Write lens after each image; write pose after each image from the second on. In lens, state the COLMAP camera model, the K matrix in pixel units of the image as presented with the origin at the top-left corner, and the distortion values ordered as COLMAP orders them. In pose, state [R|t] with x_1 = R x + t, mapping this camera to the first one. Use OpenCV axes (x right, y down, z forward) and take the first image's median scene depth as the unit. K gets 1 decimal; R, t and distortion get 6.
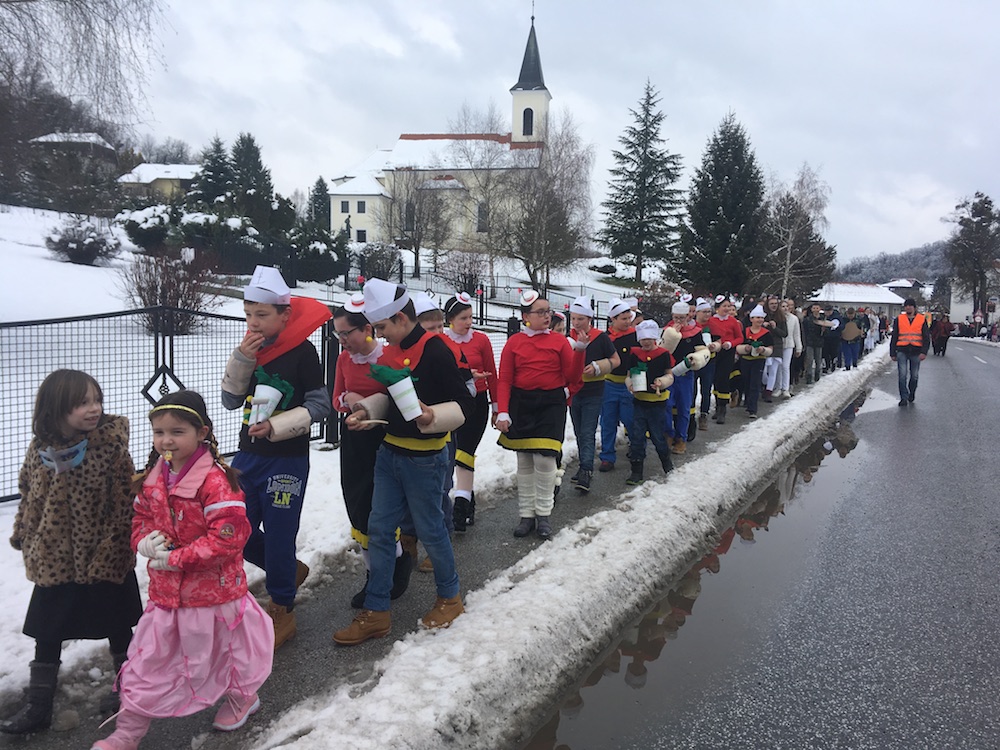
lens RADIAL K [[836.8, 0, 505.5], [0, 836.8, 380.9], [0, 0, 1]] dist [0.123254, -0.186687]
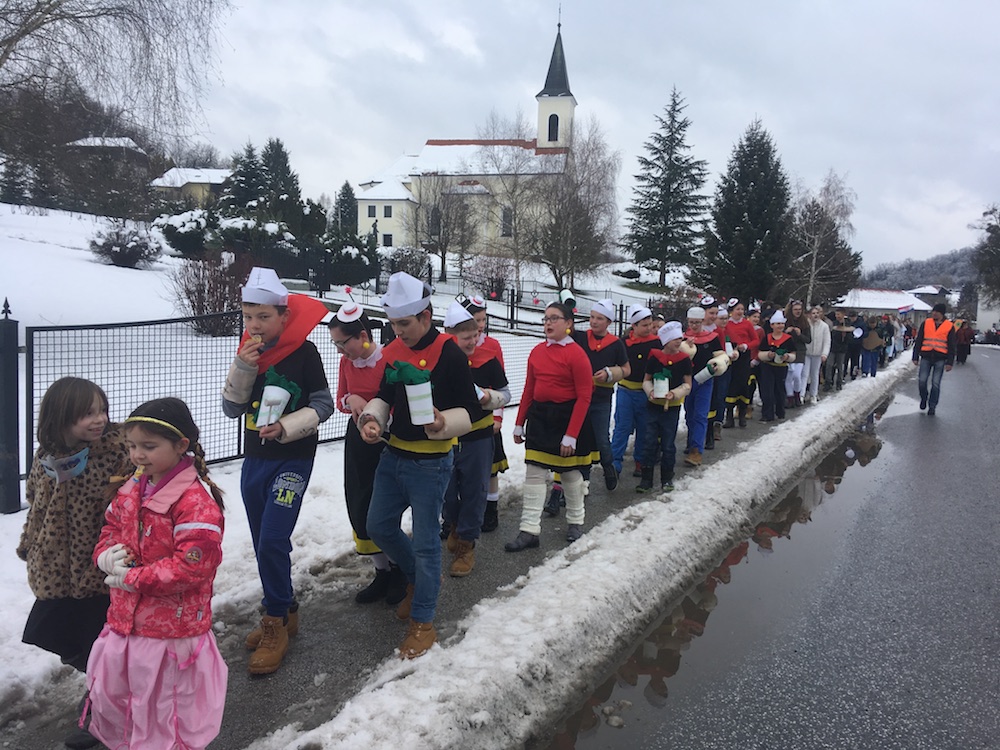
lens RADIAL K [[836.8, 0, 505.5], [0, 836.8, 380.9], [0, 0, 1]] dist [0.123254, -0.186687]
pose [[0.999673, 0.009004, -0.023944, -0.006039], [-0.009114, 0.999948, -0.004488, 0.001021], [0.023902, 0.004705, 0.999703, -0.013086]]
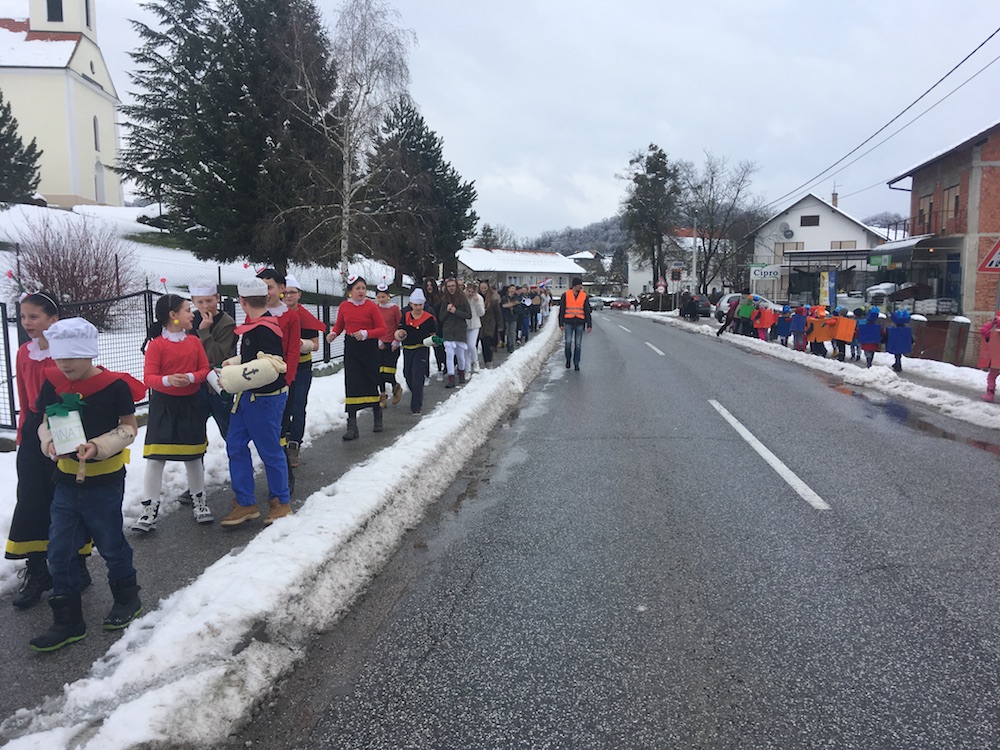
lens RADIAL K [[836.8, 0, 505.5], [0, 836.8, 380.9], [0, 0, 1]] dist [0.123254, -0.186687]
pose [[0.943695, -0.054099, 0.326365, 0.239166], [0.043909, 0.998293, 0.038515, -0.036810], [-0.327891, -0.022016, 0.944459, 0.466520]]
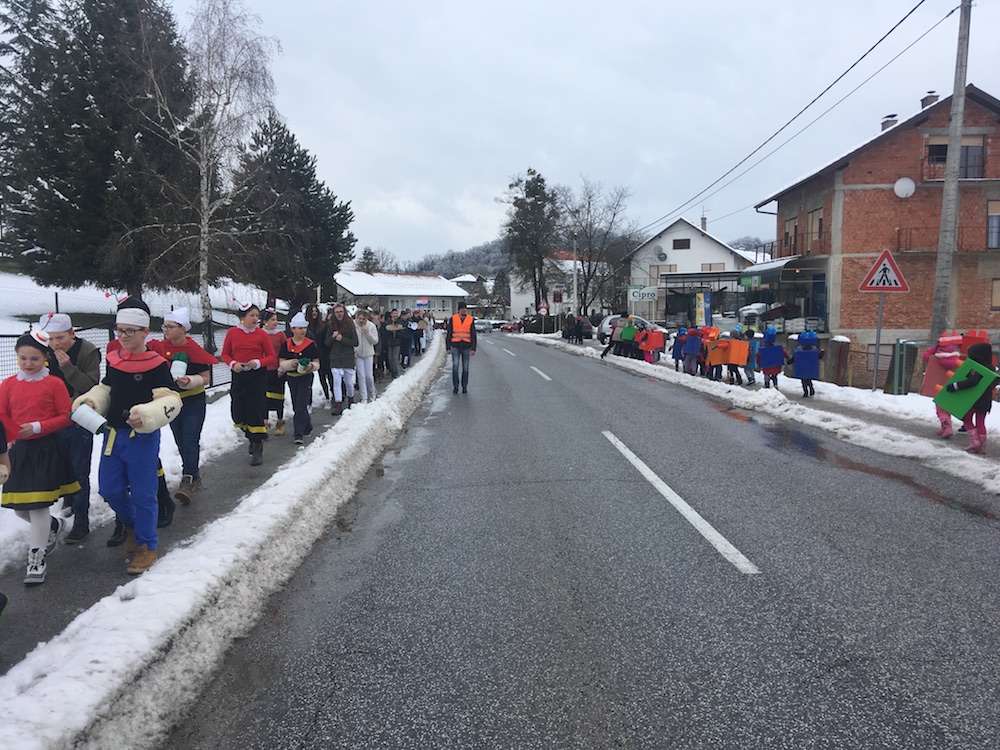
lens RADIAL K [[833.8, 0, 472.2], [0, 833.8, 394.9], [0, 0, 1]] dist [0.106440, -0.162575]
pose [[0.906399, -0.071124, 0.416392, 0.246523], [0.062960, 0.997459, 0.033326, -0.038223], [-0.417704, -0.003991, 0.908574, 0.481828]]
